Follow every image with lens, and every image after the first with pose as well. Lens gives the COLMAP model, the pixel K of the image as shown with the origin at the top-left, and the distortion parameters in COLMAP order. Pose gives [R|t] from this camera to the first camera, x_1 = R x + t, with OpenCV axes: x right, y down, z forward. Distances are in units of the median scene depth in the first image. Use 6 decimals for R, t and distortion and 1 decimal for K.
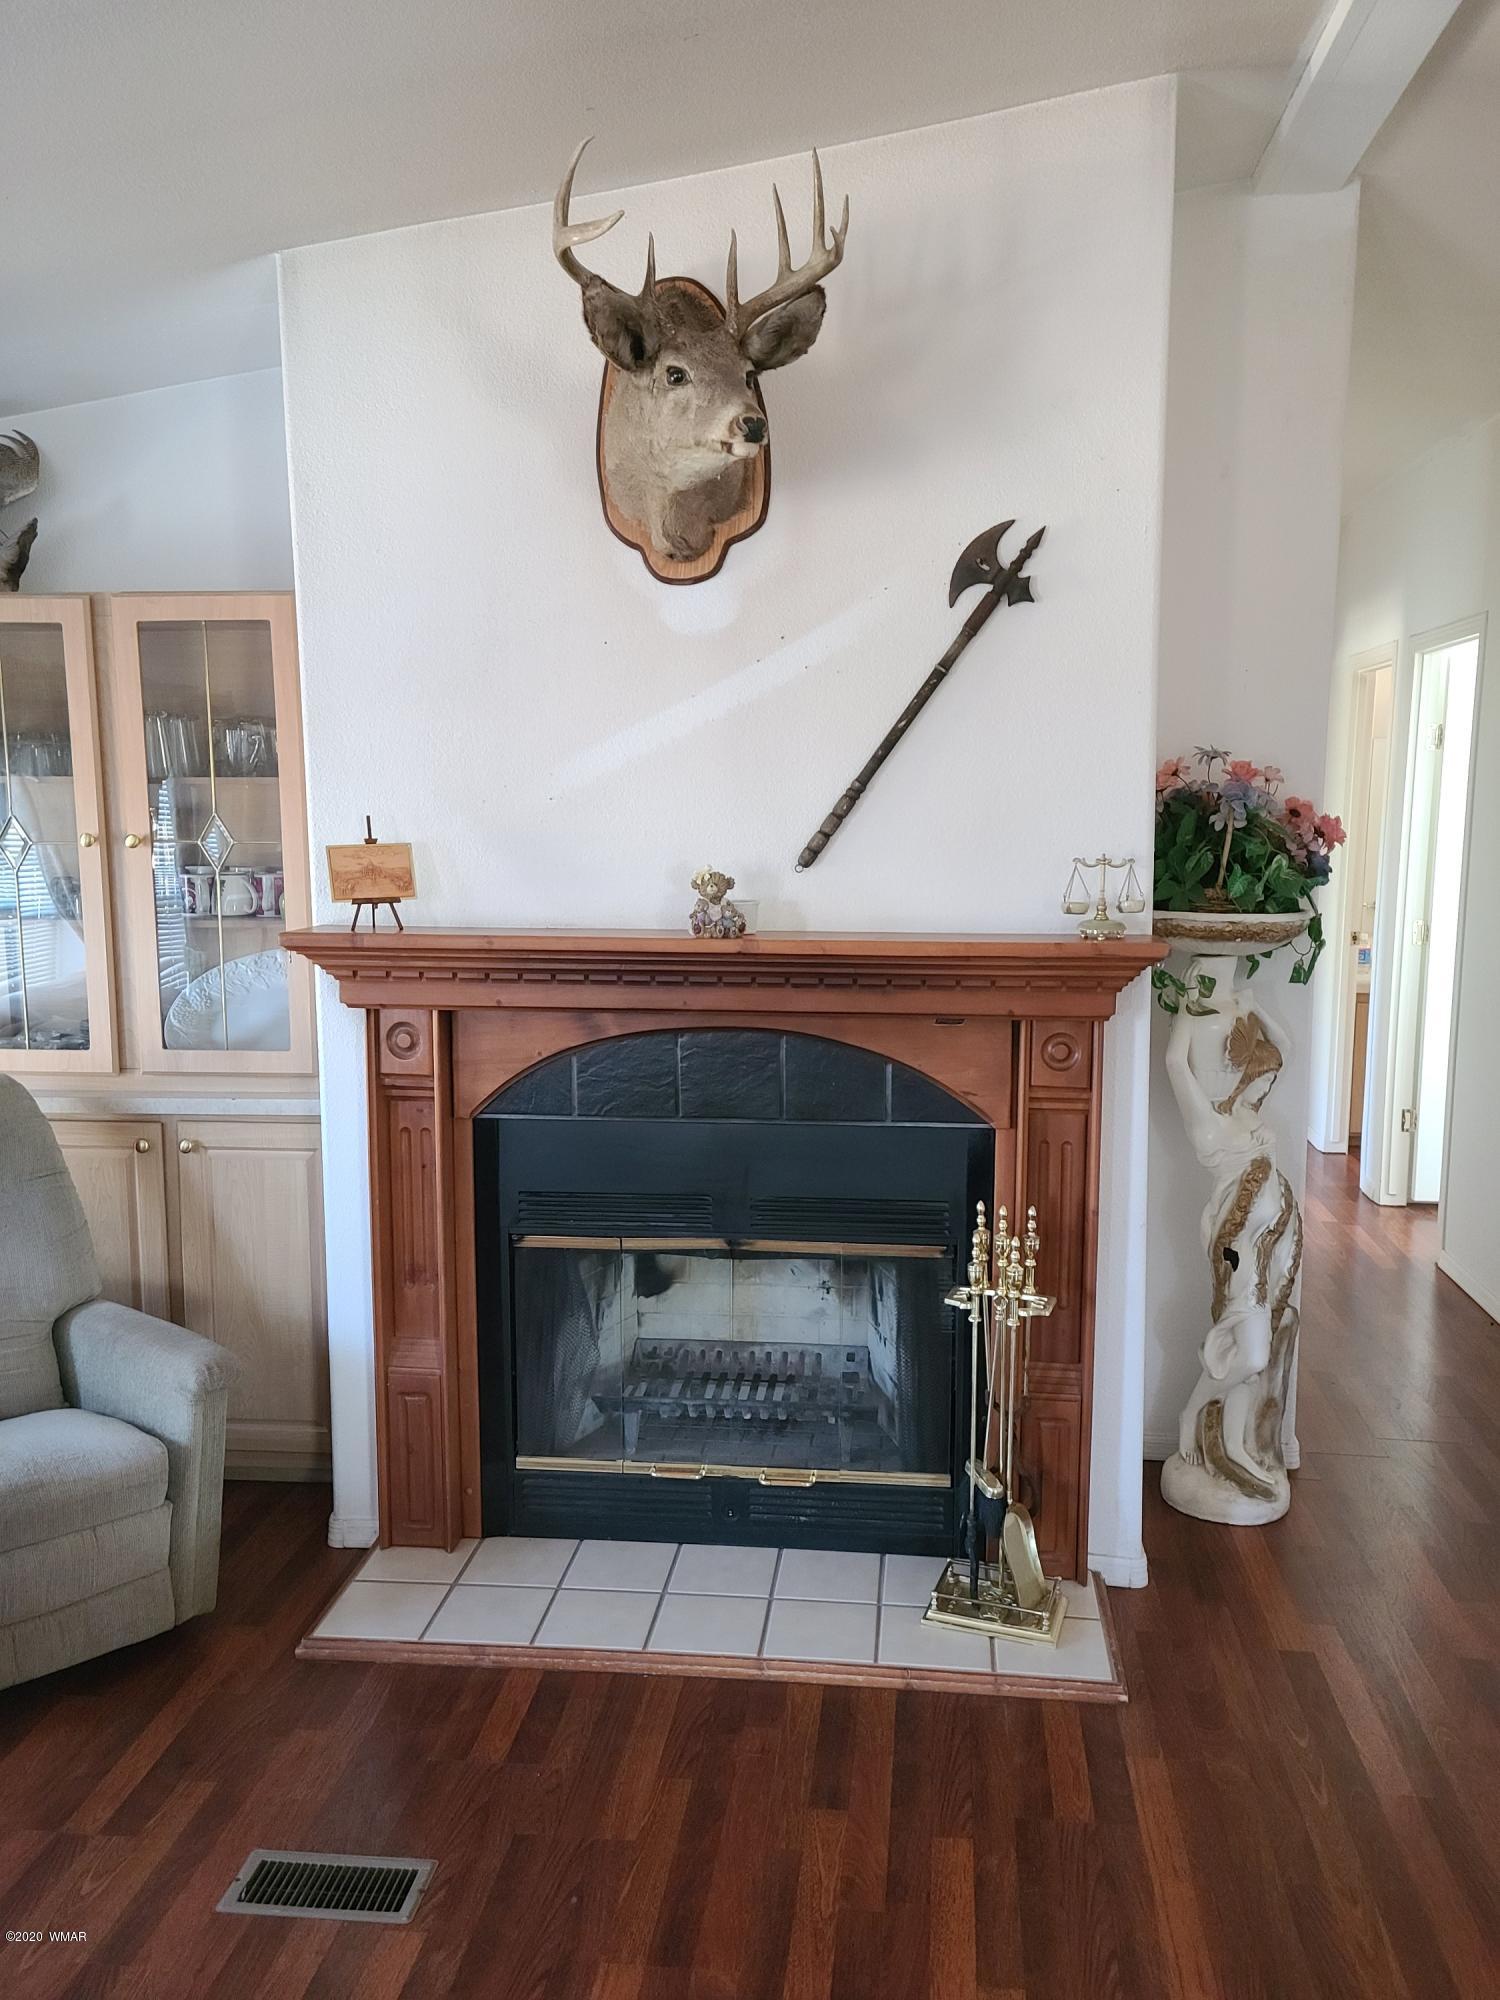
lens RADIAL K [[1611.8, 0, 754.5], [0, 1611.8, 1030.2], [0, 0, 1]] dist [0.162057, -0.233081]
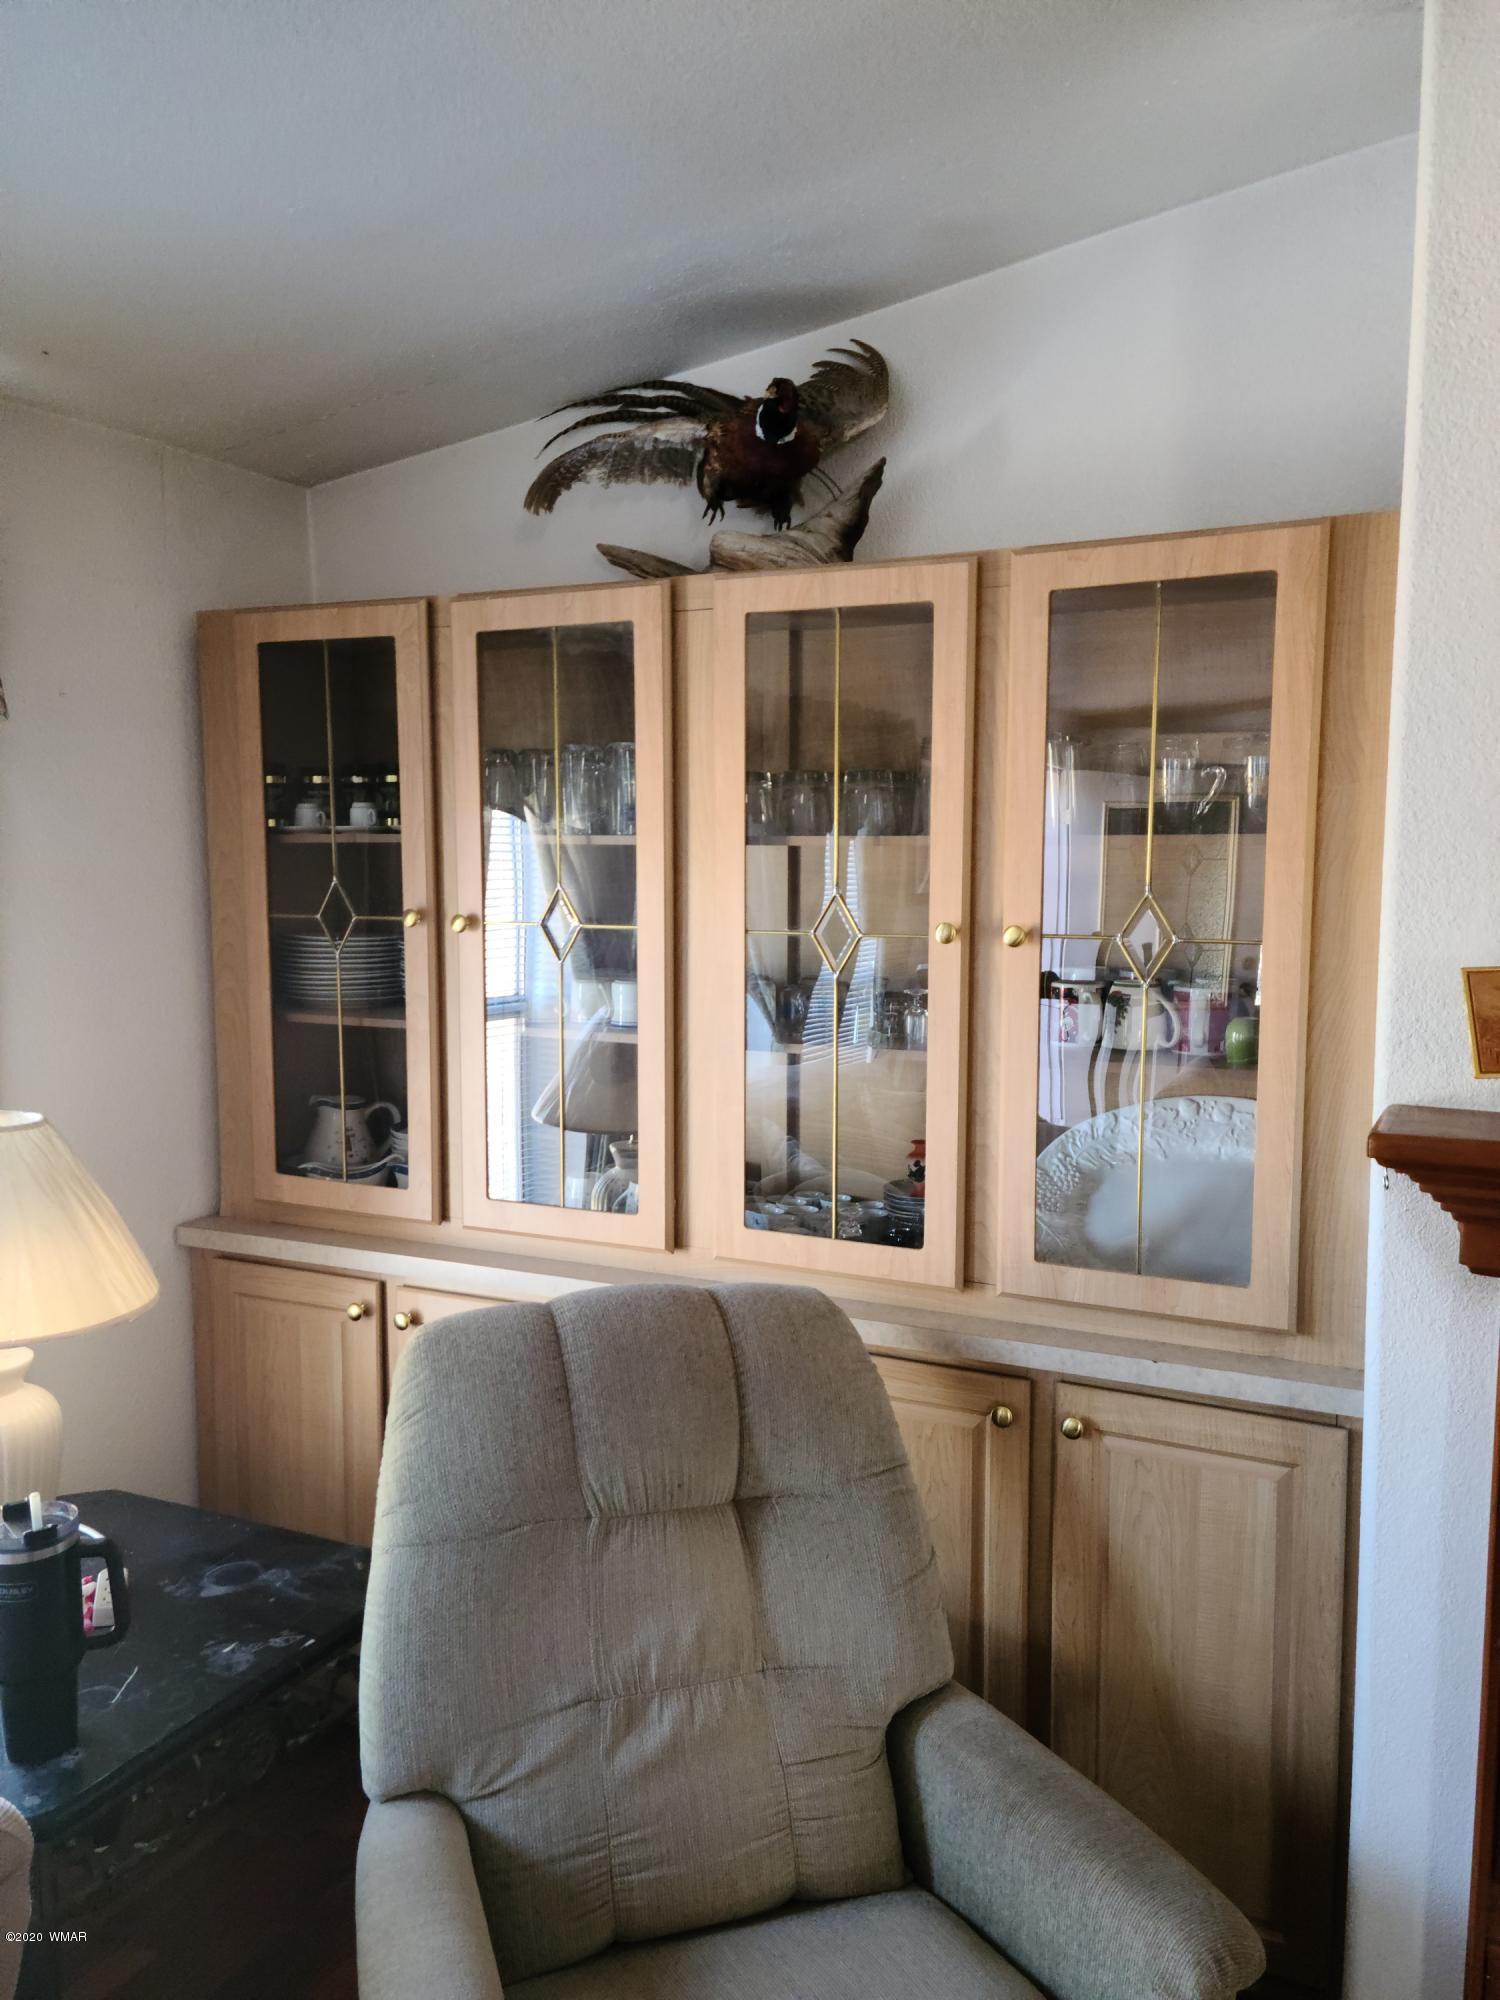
lens RADIAL K [[1611.8, 0, 754.5], [0, 1611.8, 1030.2], [0, 0, 1]] dist [0.162057, -0.233081]
pose [[0.938908, 0.044978, -0.341216, -0.257131], [-0.054009, 0.998396, -0.017008, -0.062335], [0.339903, 0.034397, 0.939831, 0.374929]]
